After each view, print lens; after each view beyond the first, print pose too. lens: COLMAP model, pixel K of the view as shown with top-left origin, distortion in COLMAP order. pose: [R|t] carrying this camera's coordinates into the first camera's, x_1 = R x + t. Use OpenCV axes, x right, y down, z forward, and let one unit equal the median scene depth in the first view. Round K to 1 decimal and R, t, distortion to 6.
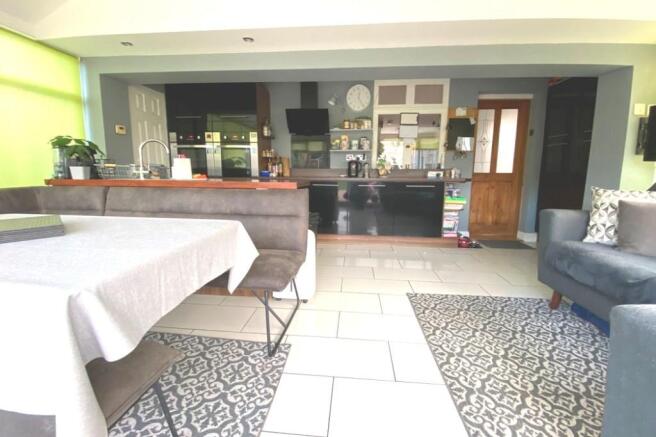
lens RADIAL K [[268.0, 0, 329.2], [0, 268.0, 200.7], [0, 0, 1]] dist [0.017623, -0.018400]
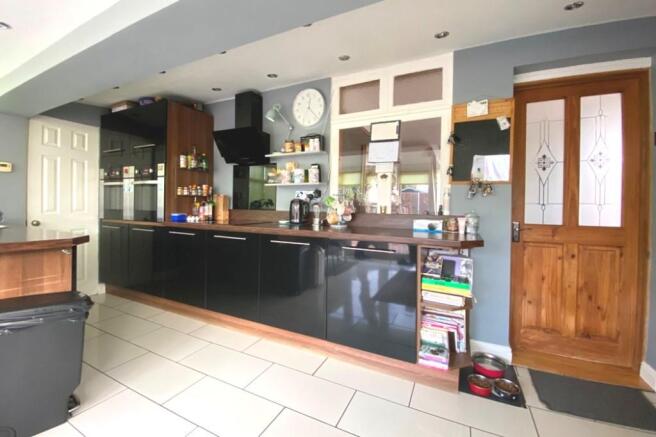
lens RADIAL K [[268.0, 0, 329.2], [0, 268.0, 200.7], [0, 0, 1]] dist [0.017623, -0.018400]
pose [[0.930786, 0.005167, -0.365527, 0.405278], [-0.049130, 0.992597, -0.111074, -0.077185], [0.362247, 0.121345, 0.924150, 0.419336]]
